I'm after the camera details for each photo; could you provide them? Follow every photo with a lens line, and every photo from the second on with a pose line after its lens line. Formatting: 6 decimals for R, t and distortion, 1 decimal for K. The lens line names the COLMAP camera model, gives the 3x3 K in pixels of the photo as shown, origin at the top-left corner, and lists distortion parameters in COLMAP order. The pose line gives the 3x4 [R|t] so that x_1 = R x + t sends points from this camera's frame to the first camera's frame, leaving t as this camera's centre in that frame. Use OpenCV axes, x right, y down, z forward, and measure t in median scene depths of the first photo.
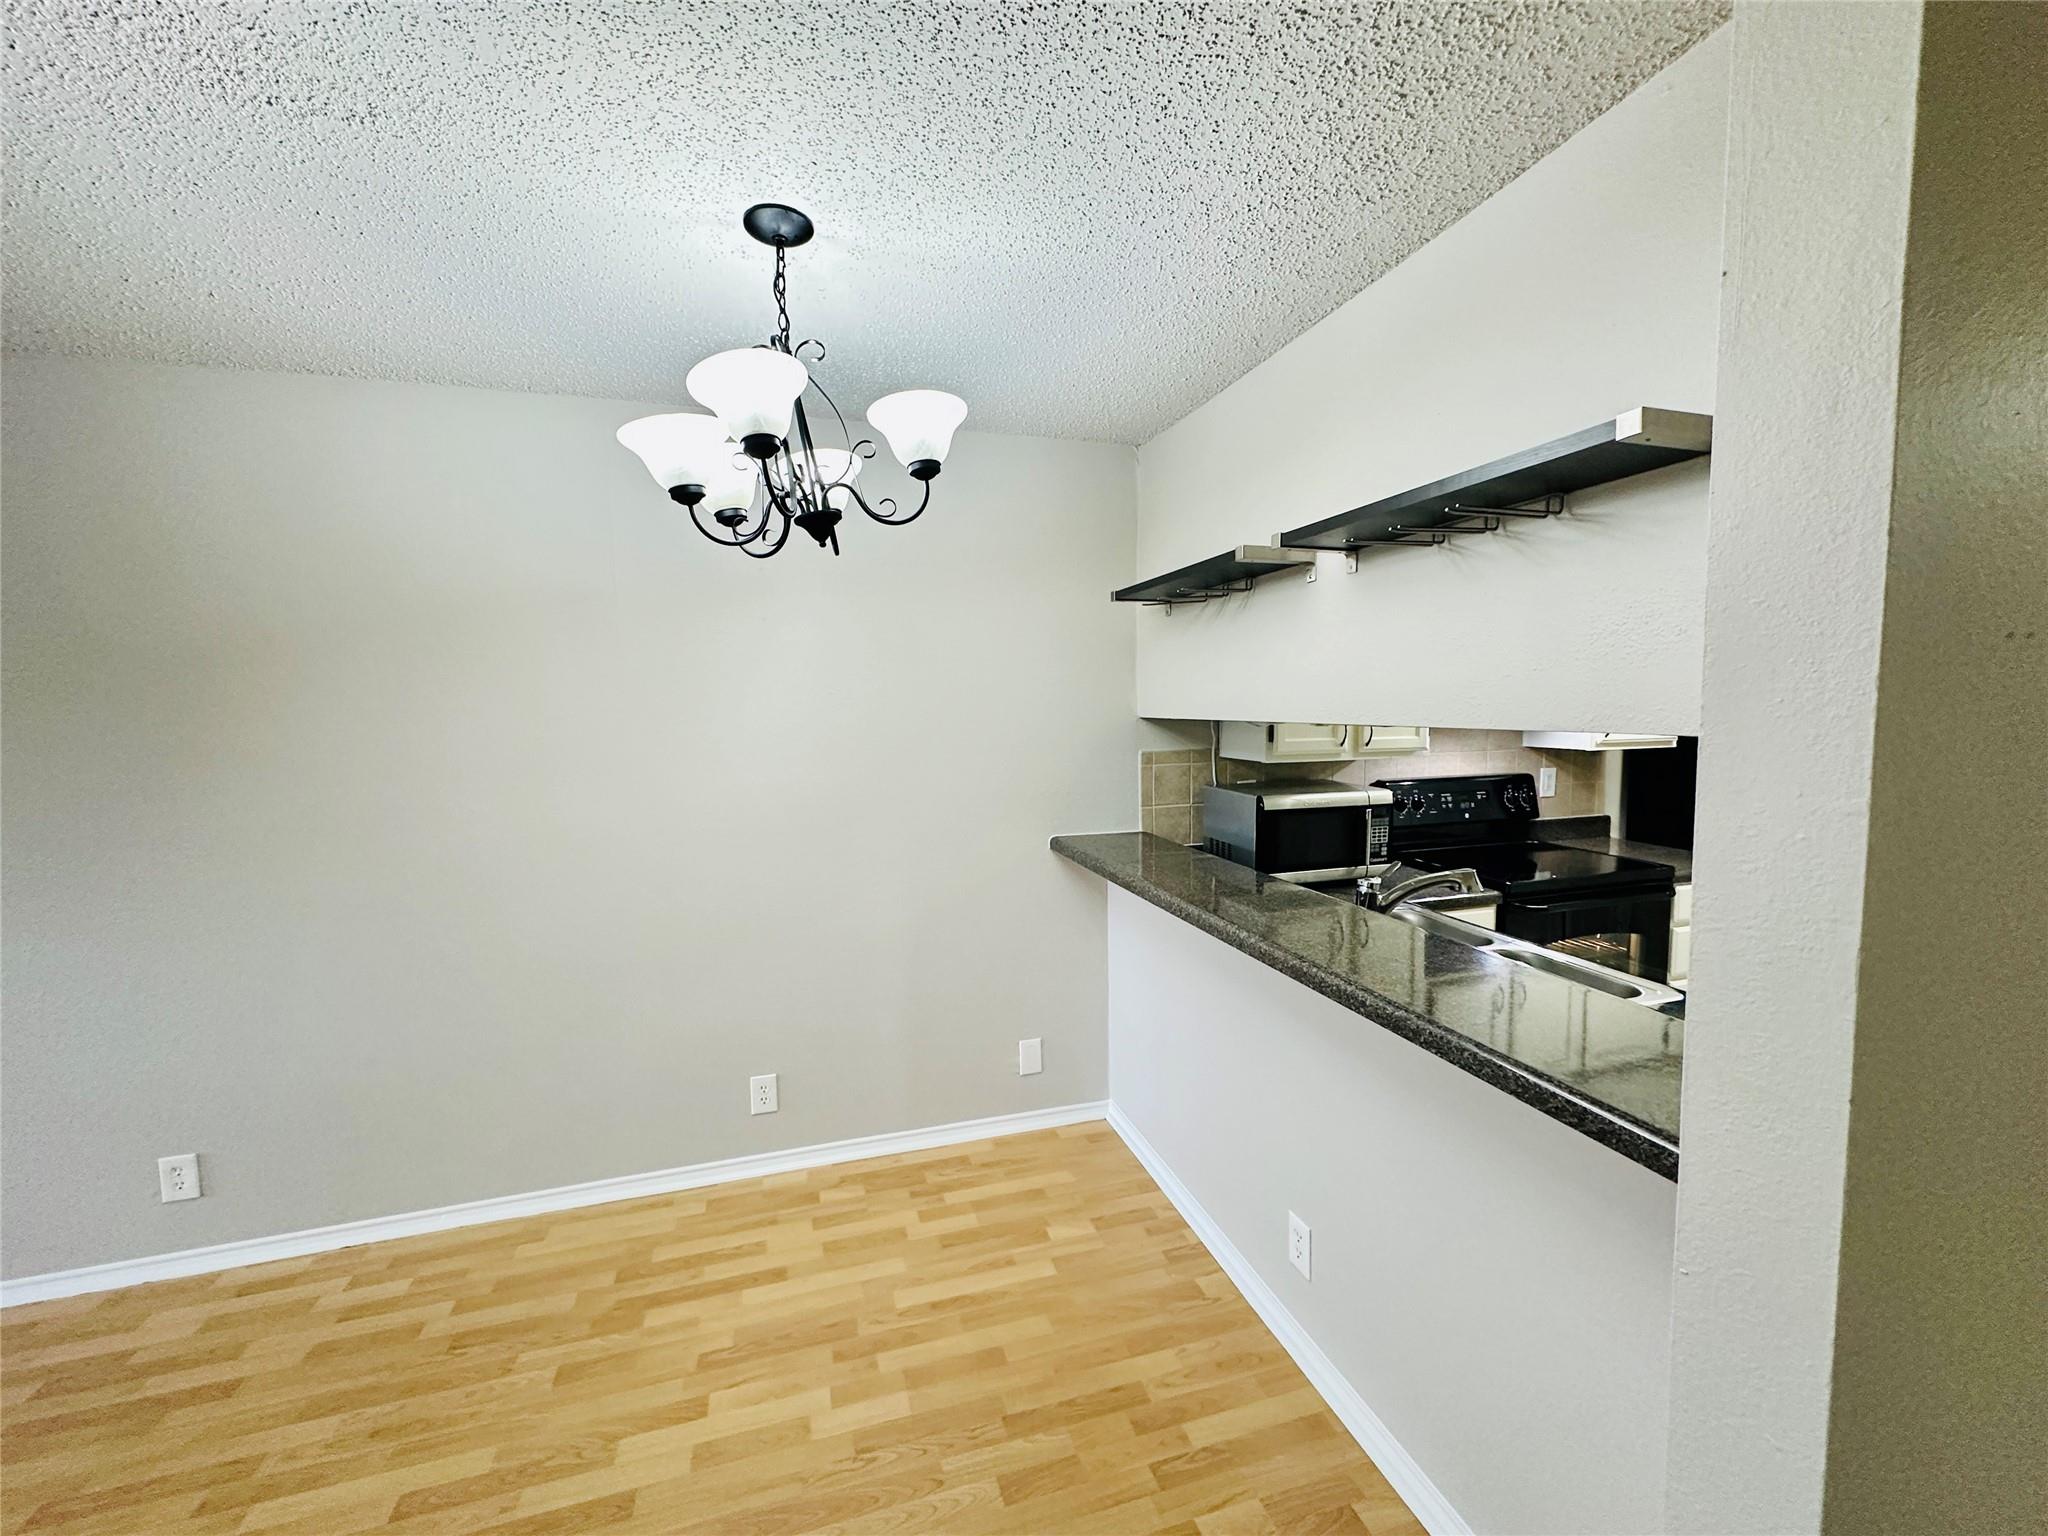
lens RADIAL K [[813.2, 0, 1022.5], [0, 813.2, 765.0], [0, 0, 1]] dist [-0.001310, 0.000237]
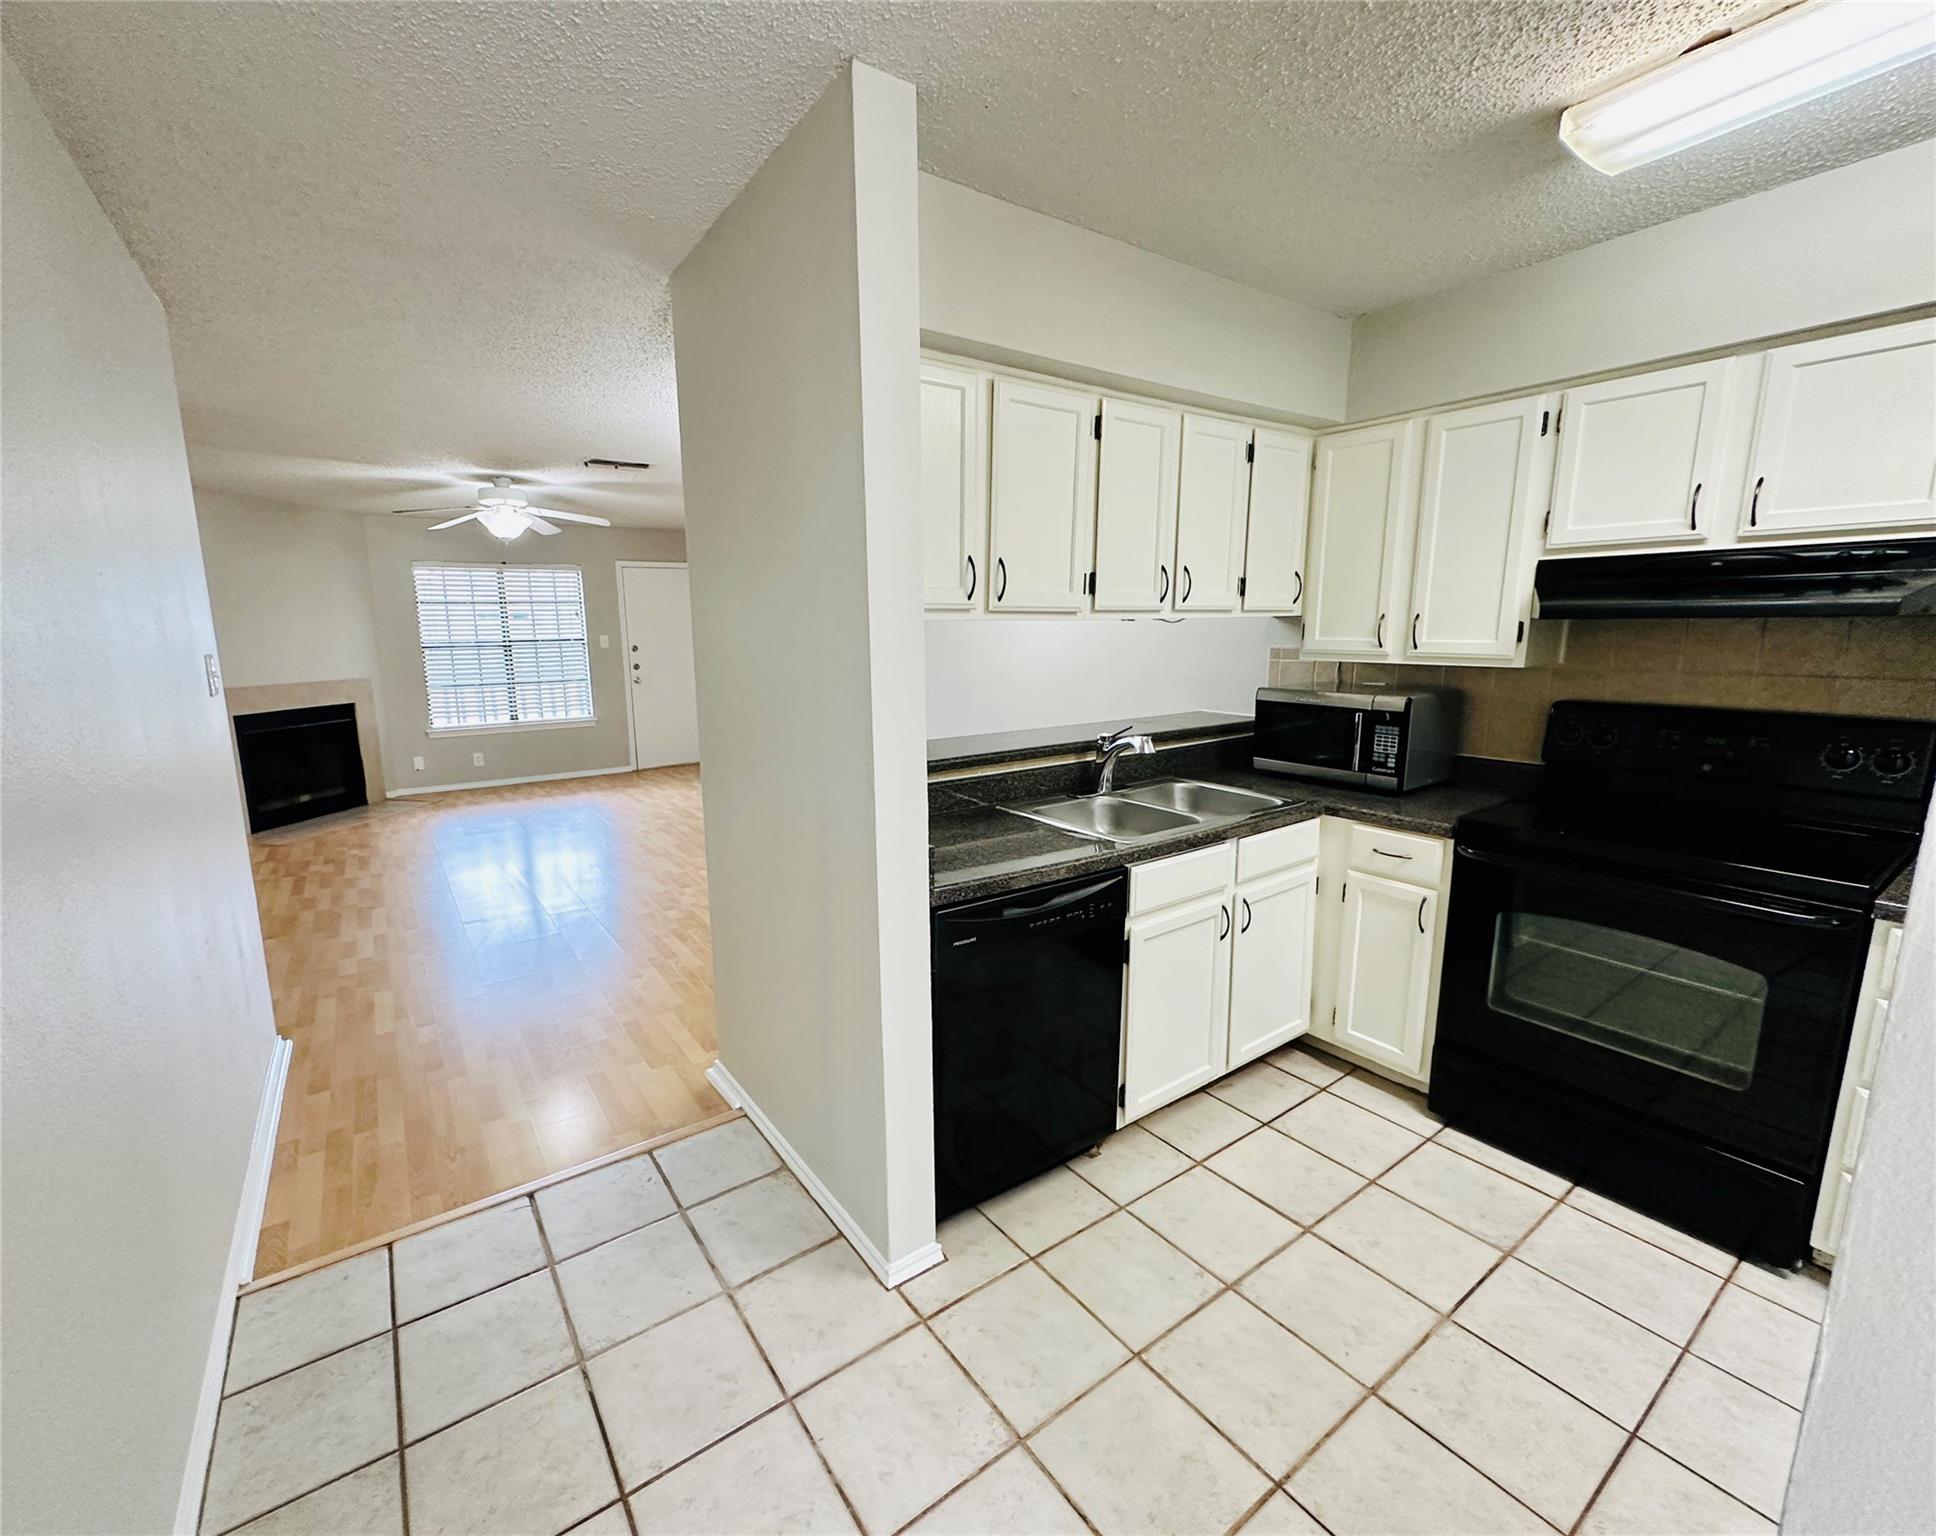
lens RADIAL K [[813.4, 0, 908.9], [0, 813.4, 765.7], [0, 0, 1]] dist [-0.002297, 0.000172]
pose [[0.294395, 0.178254, -0.938913, 1.559923], [-0.063710, 0.983926, 0.166823, -0.014547], [0.953558, 0.010706, 0.301019, 0.259792]]
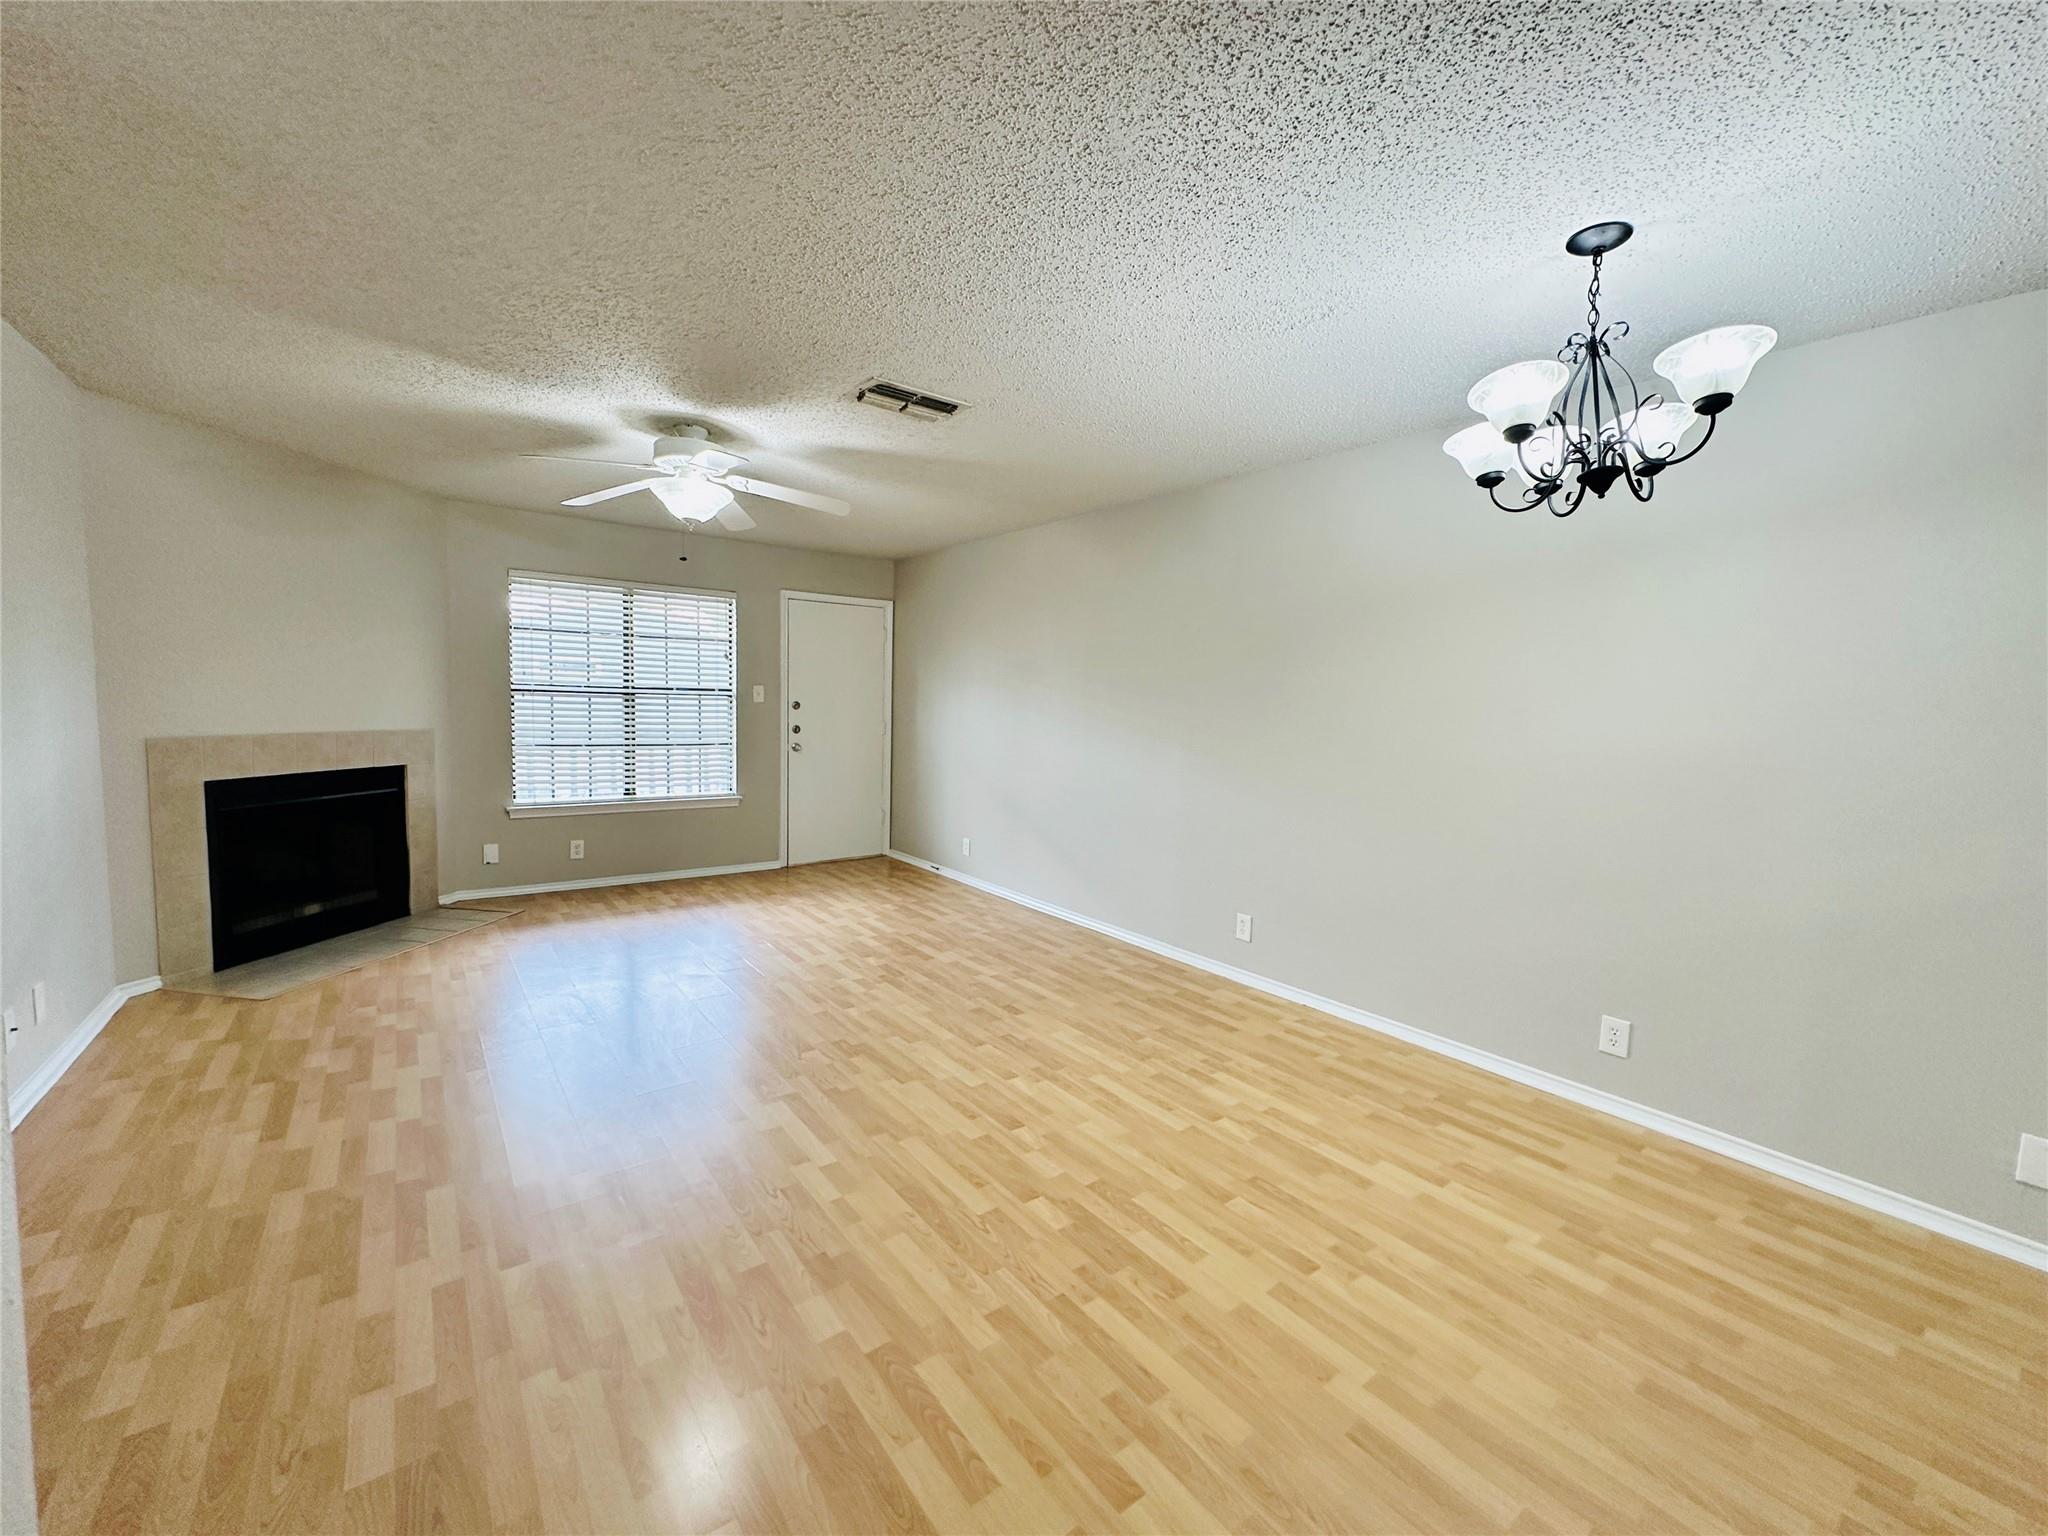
lens RADIAL K [[813.2, 0, 1021.4], [0, 813.2, 765.4], [0, 0, 1]] dist [-0.001310, 0.000237]
pose [[0.355500, 0.104806, -0.928782, 0.440062], [-0.105941, 0.991808, 0.071369, 0.088508], [0.928653, 0.073024, 0.363691, -0.133730]]
